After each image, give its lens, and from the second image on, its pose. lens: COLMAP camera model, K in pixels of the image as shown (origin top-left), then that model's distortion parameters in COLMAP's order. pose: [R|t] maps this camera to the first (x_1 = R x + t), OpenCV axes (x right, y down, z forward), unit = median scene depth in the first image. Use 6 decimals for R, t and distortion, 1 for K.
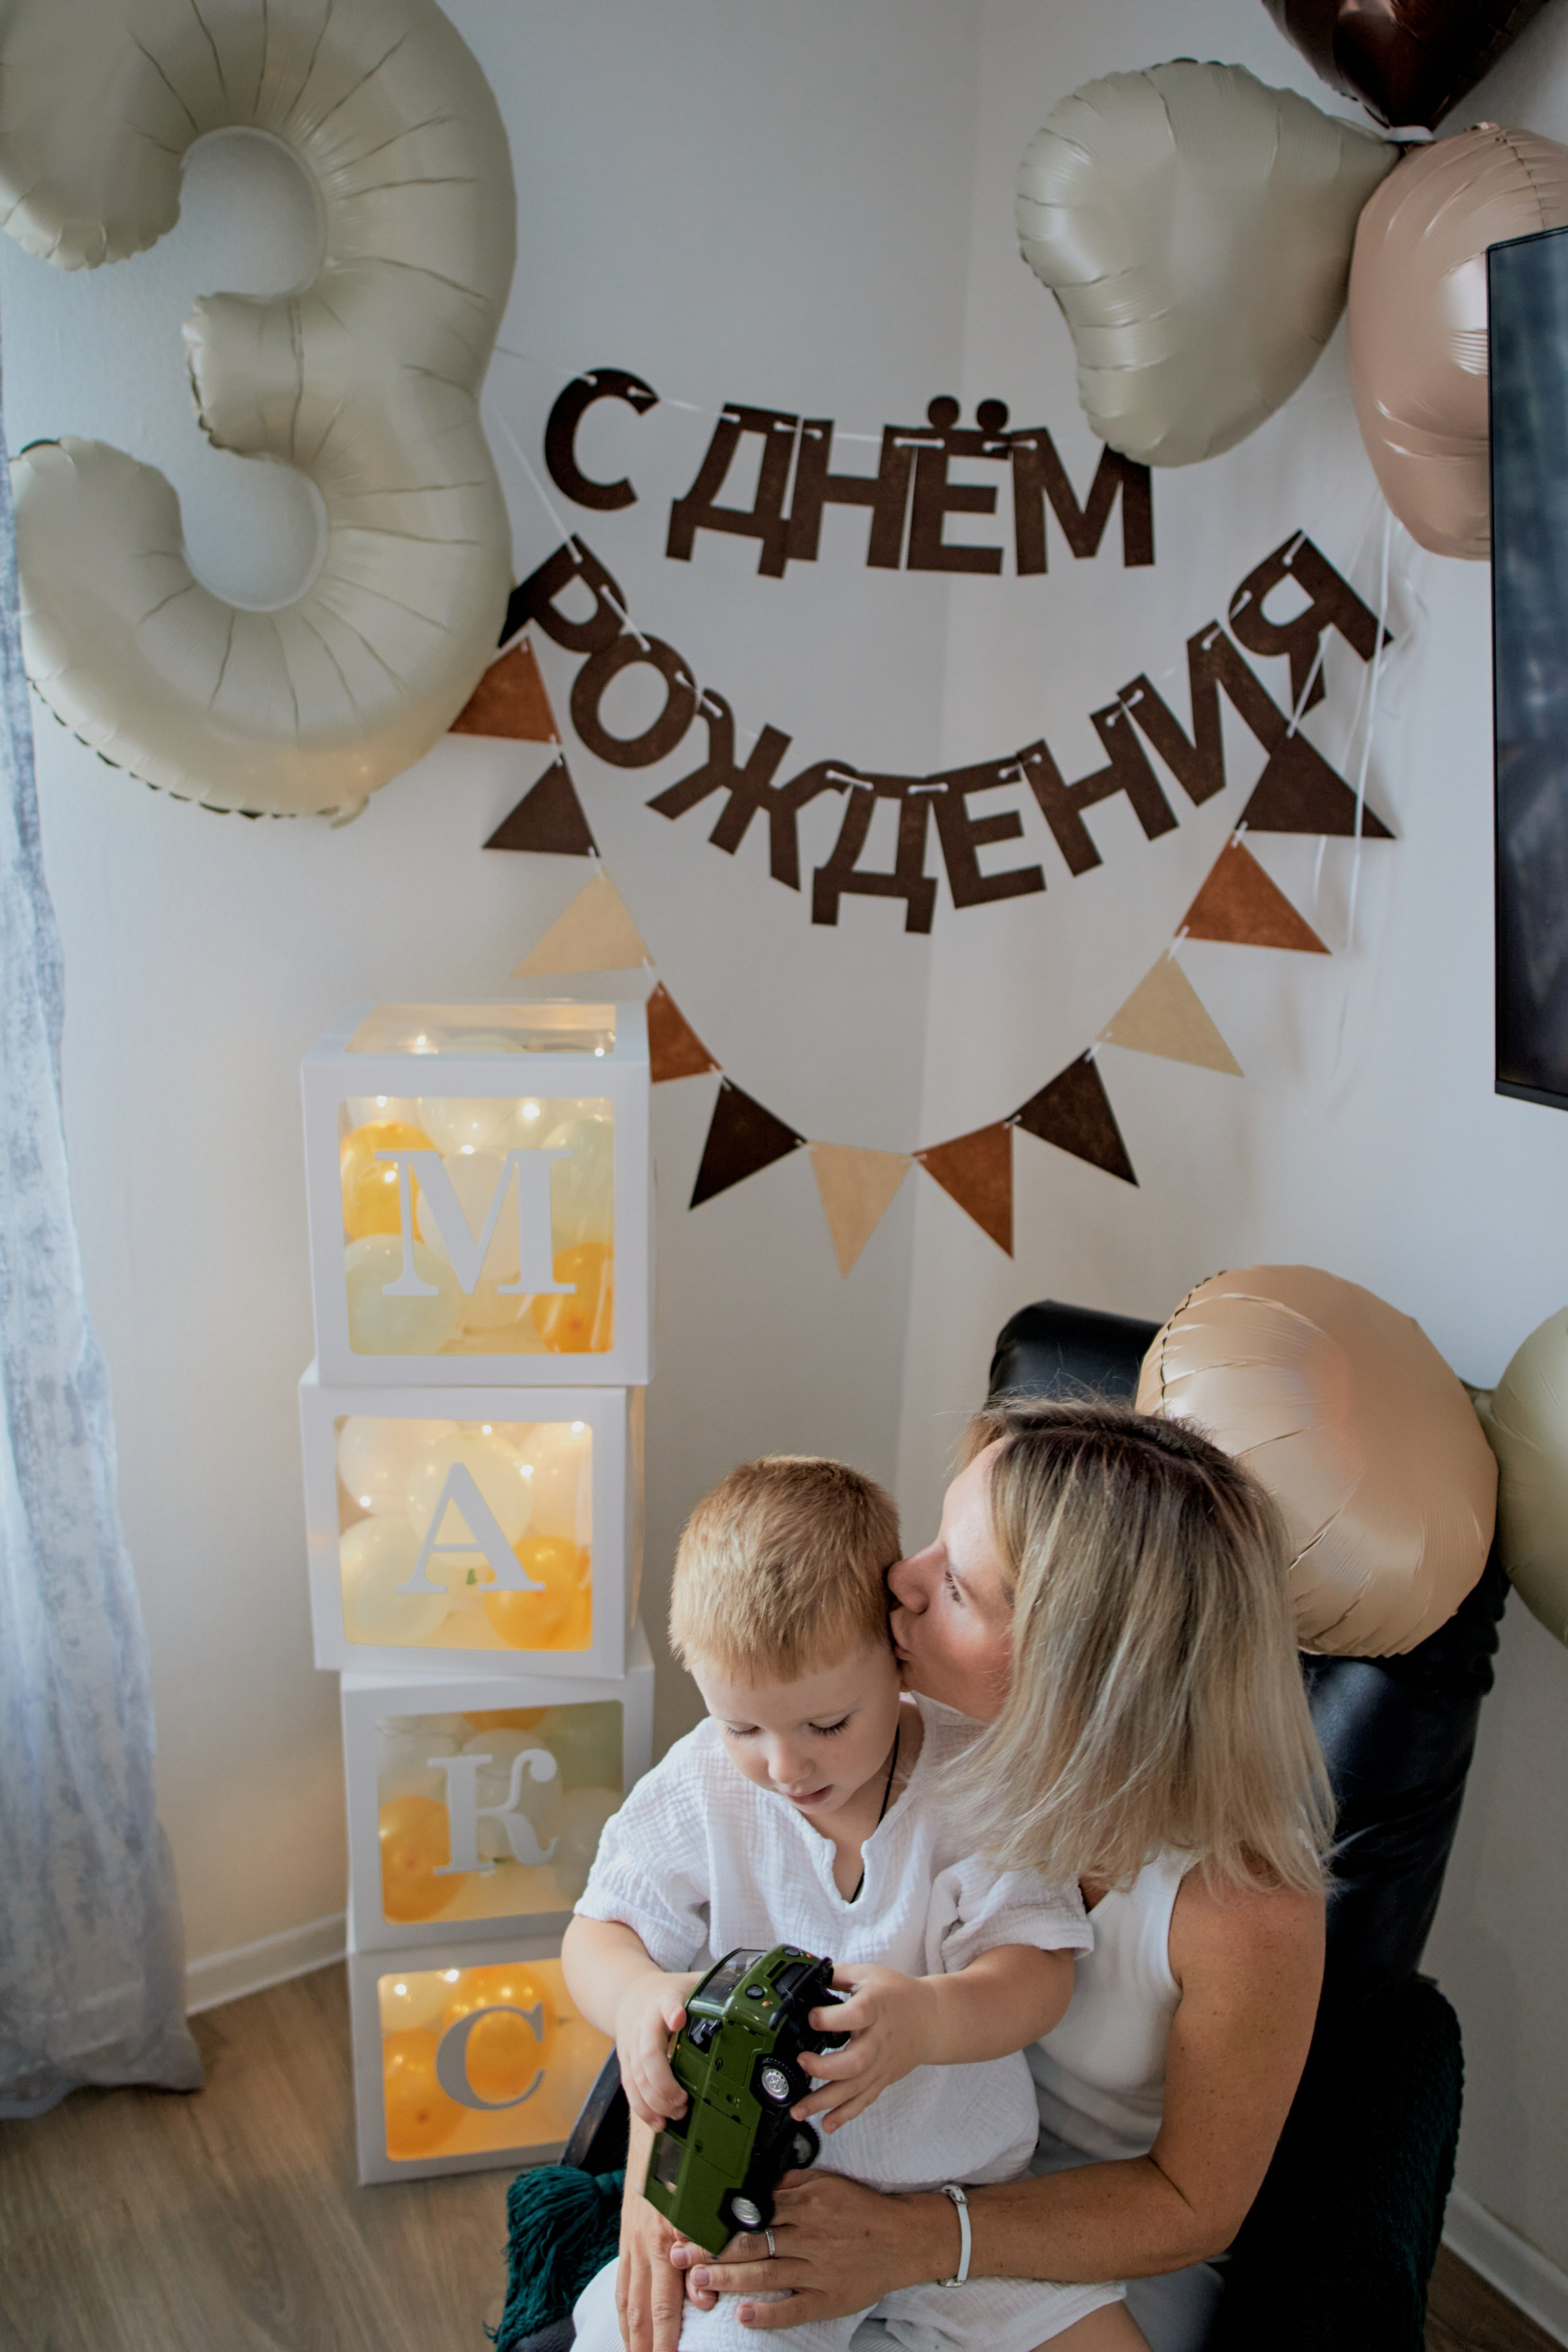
lens RADIAL K [[1730.9, 0, 783.7], [0, 1730.9, 1162.9], [0, 0, 1]] dist [-0.107502, 0.068169]
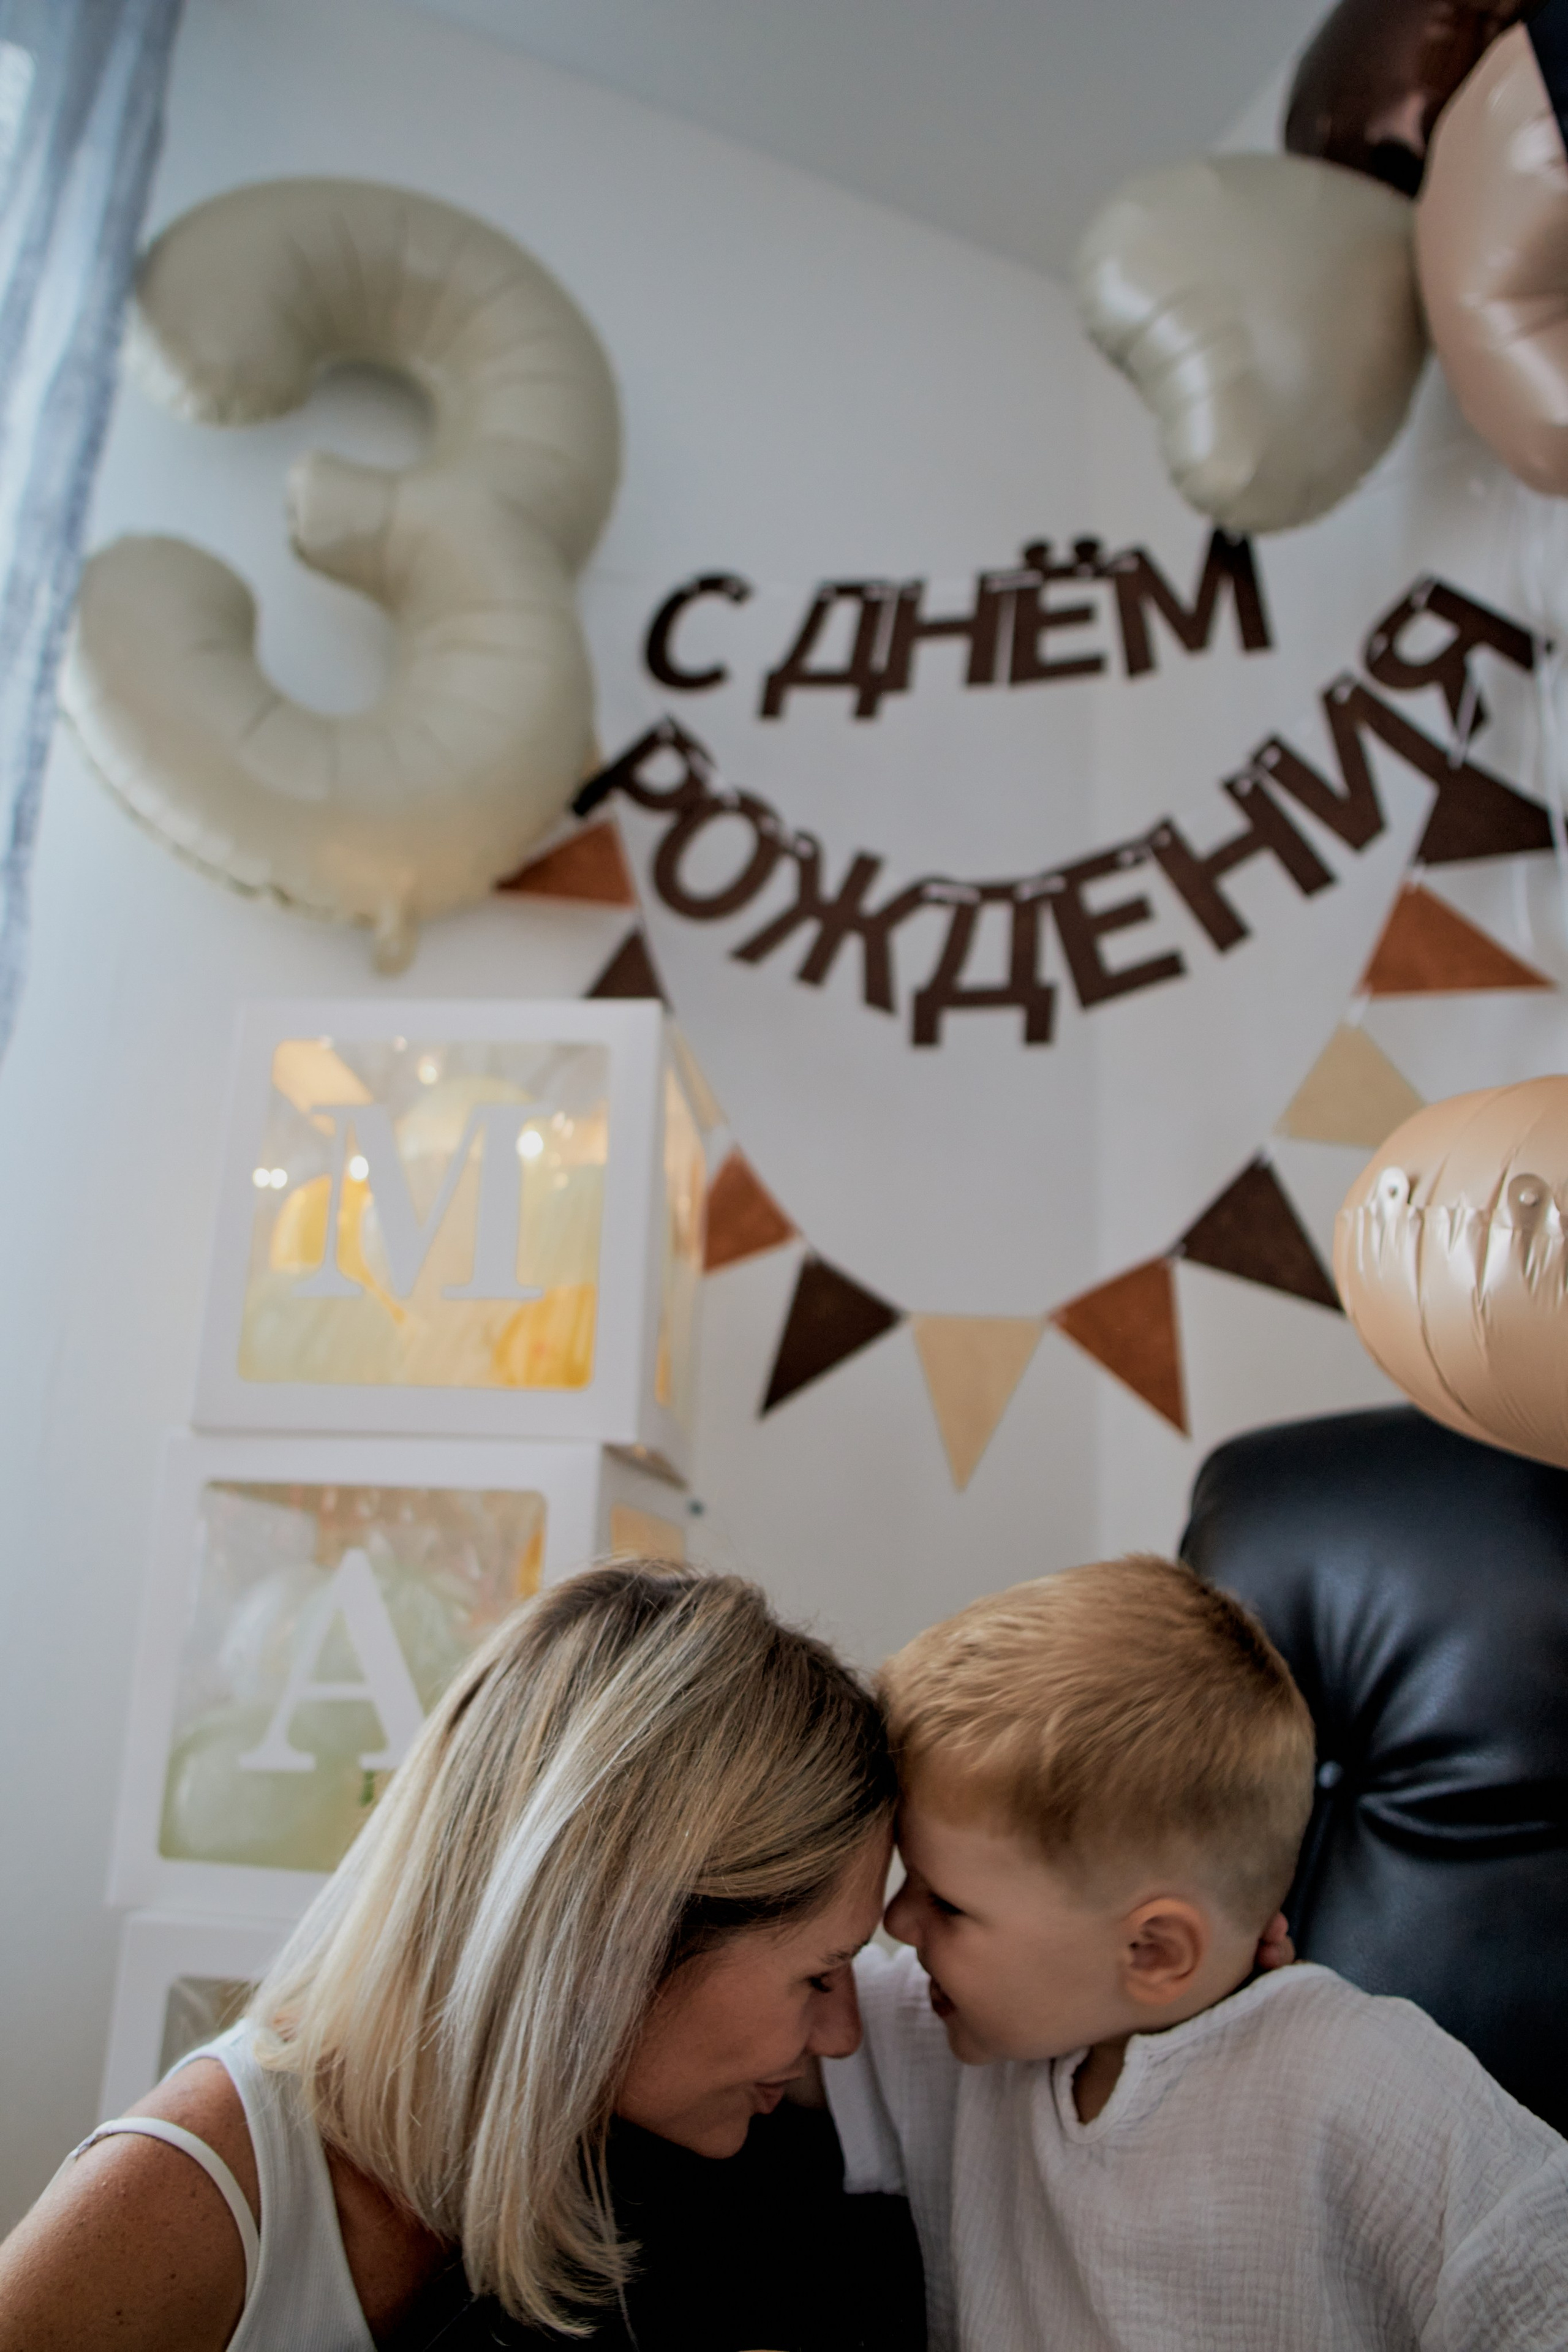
lens RADIAL K [[1730.9, 0, 790.8], [0, 1730.9, 1164.3], [0, 0, 1]] dist [-0.107502, 0.068169]
pose [[0.988324, -0.036918, -0.147824, 0.084887], [-0.049012, 0.841602, -0.537869, 0.379742], [0.144266, 0.538835, 0.829967, 0.349618]]
